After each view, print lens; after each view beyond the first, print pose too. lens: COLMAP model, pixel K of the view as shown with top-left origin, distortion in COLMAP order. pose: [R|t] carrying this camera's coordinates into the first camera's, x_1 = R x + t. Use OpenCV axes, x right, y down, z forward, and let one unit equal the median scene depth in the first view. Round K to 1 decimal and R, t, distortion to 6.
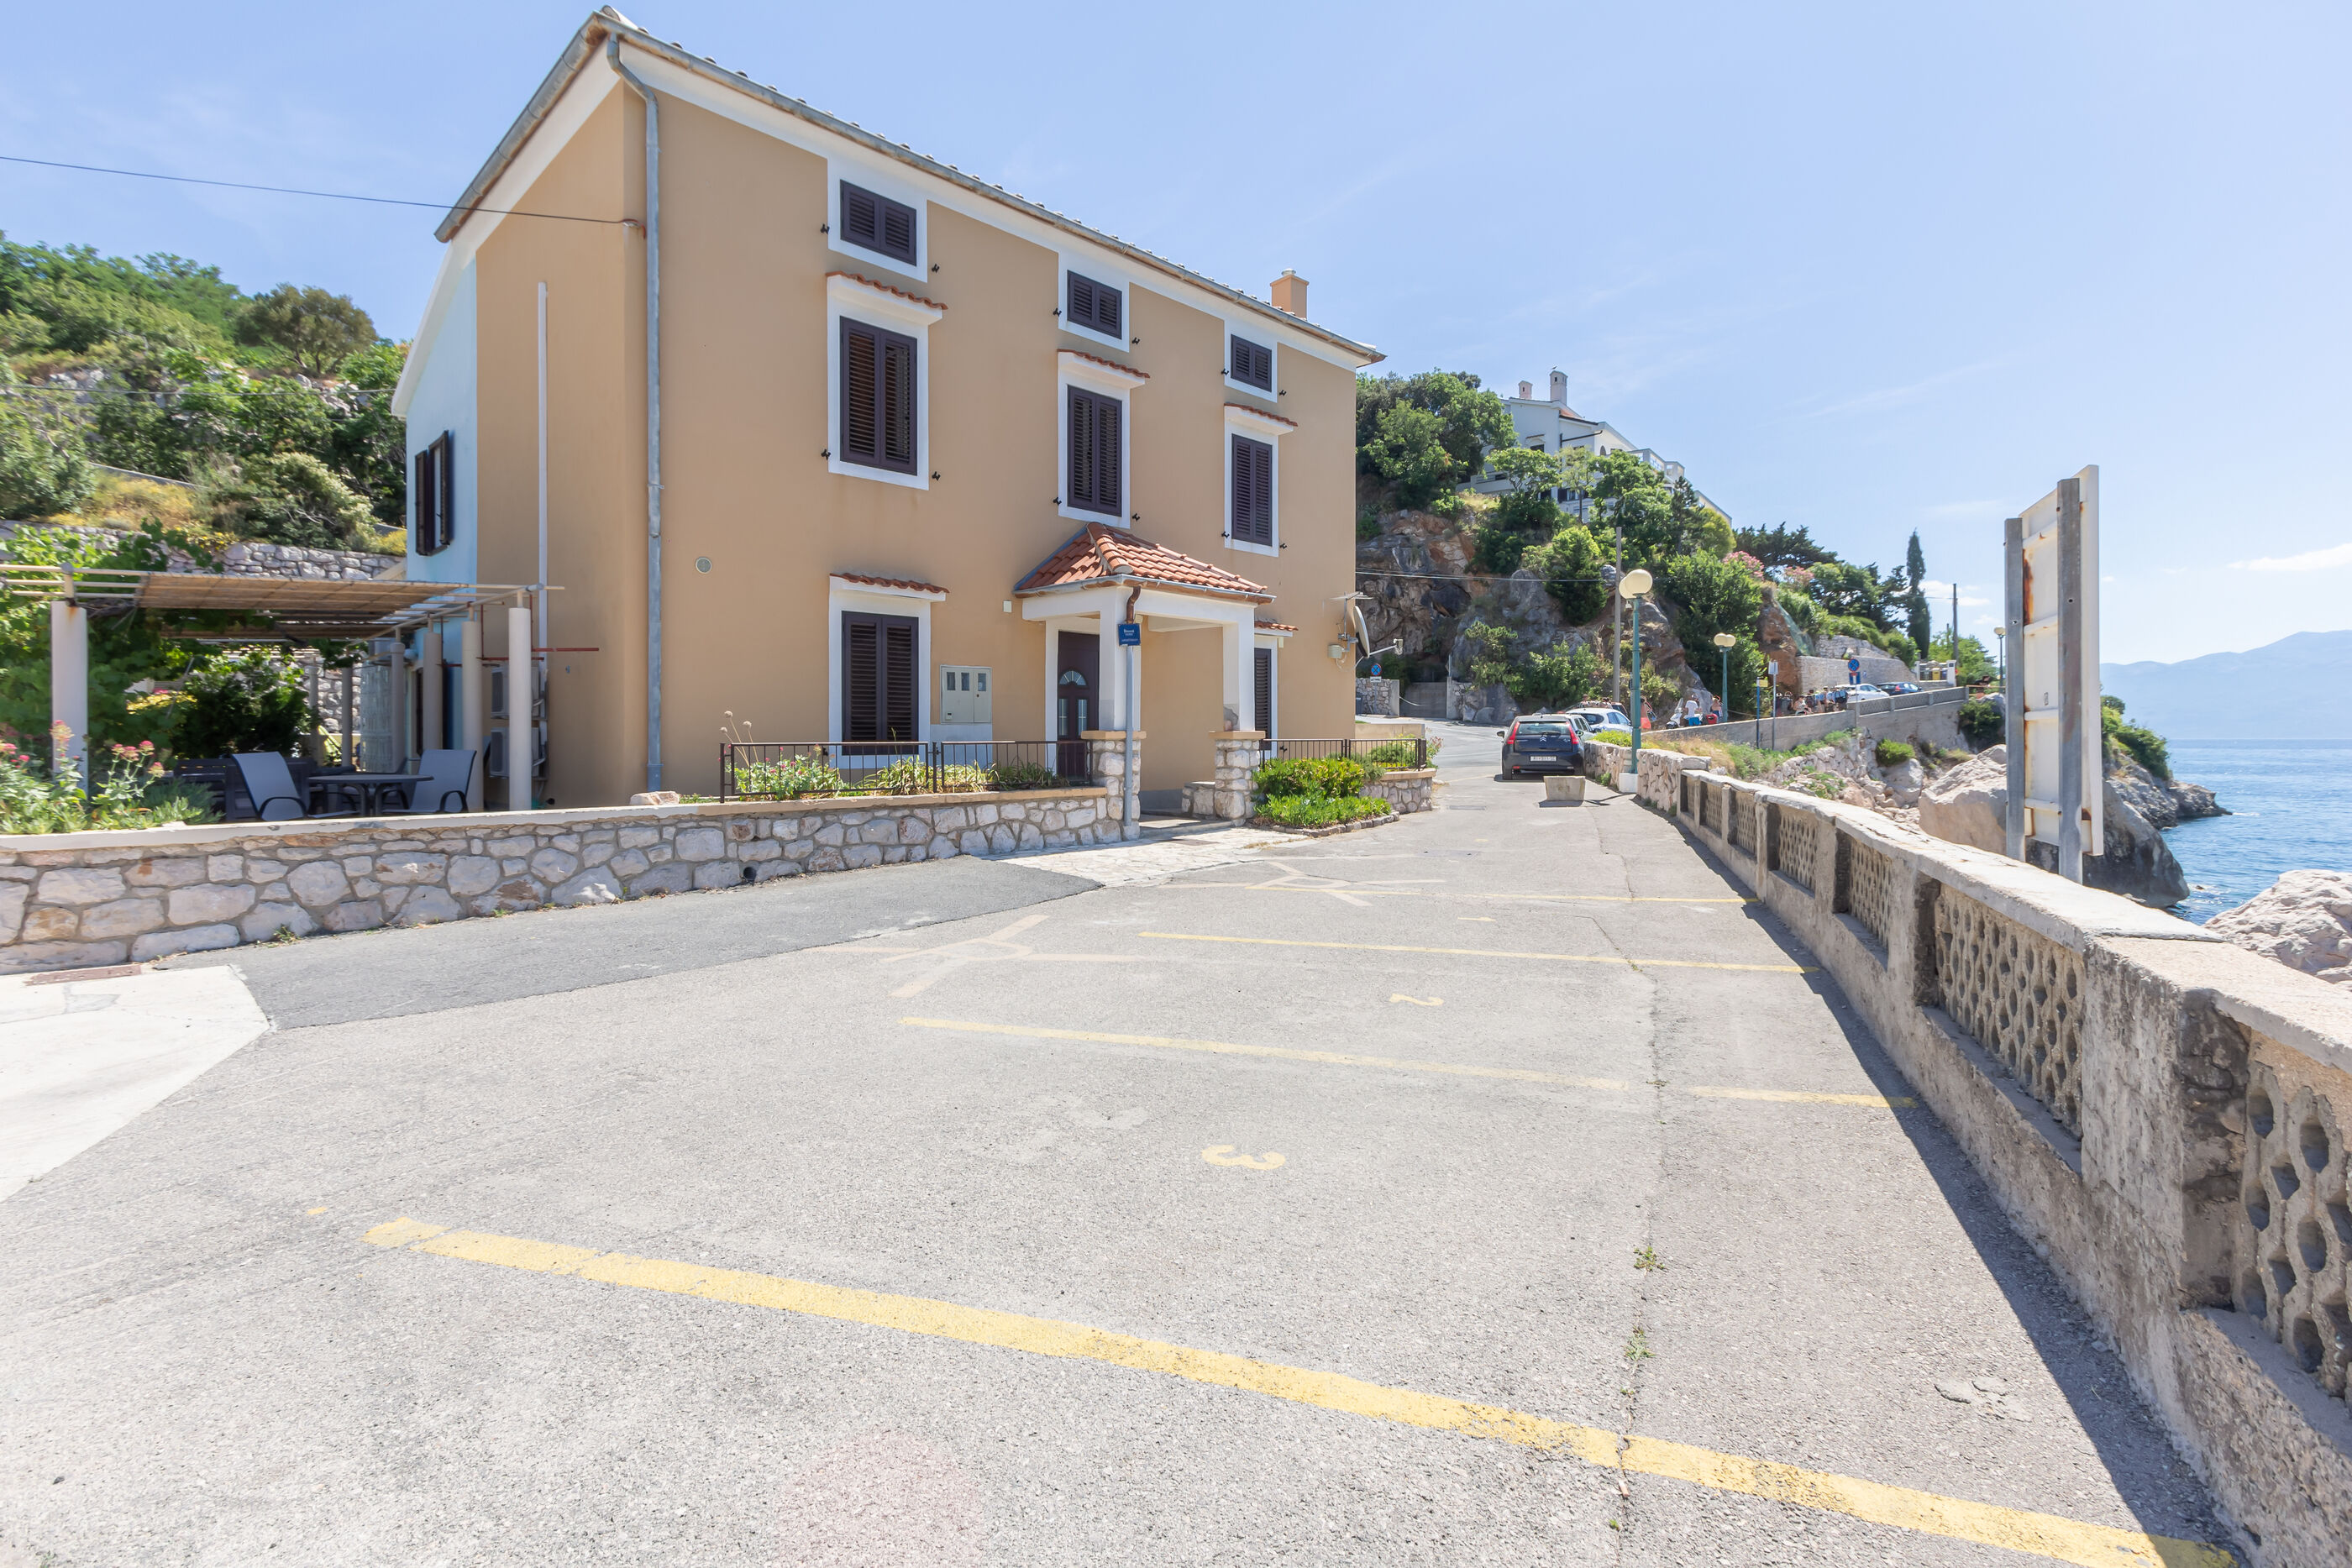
lens RADIAL K [[1076.5, 0, 1163.9], [0, 1076.5, 741.8], [0, 0, 1]] dist [0.003950, -0.001619]
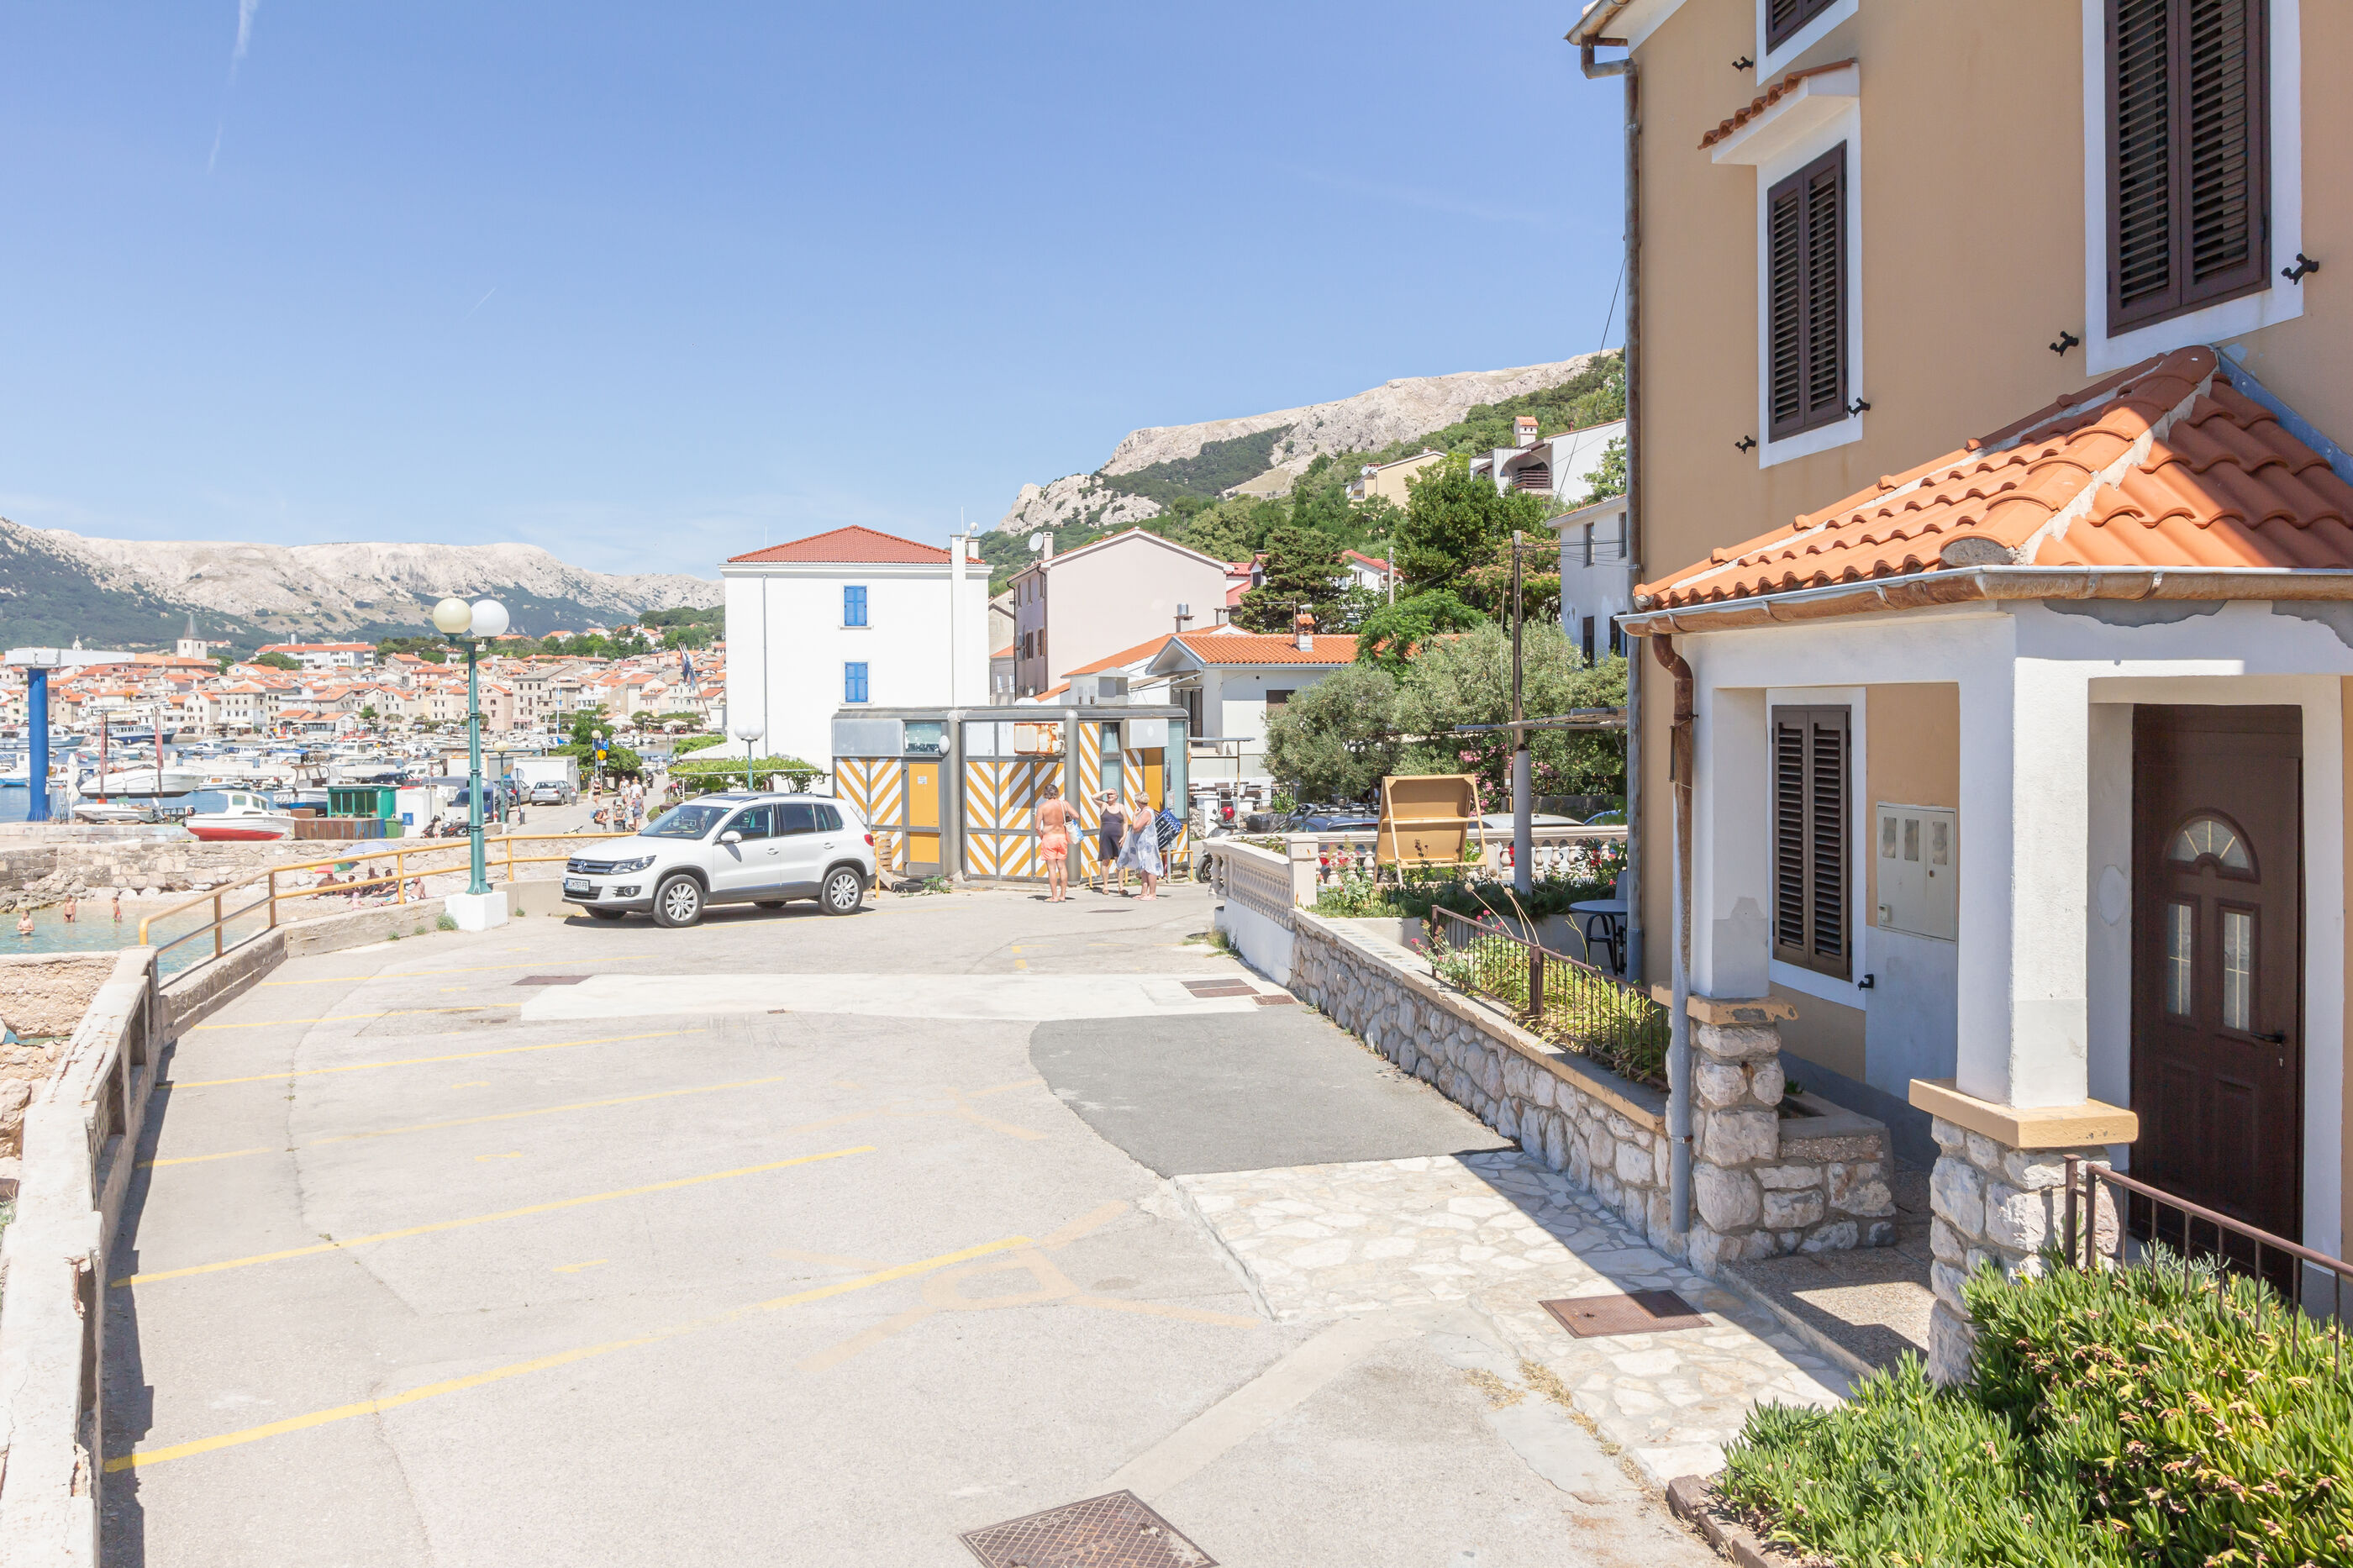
lens RADIAL K [[1724.5, 0, 1177.0], [0, 1724.5, 735.5], [0, 0, 1]] dist [-0.009956, -0.002991]
pose [[-0.601130, 0.020481, -0.798889, 0.619460], [0.005935, 0.999758, 0.021165, -0.127398], [0.799129, 0.007981, -0.601107, 1.298700]]
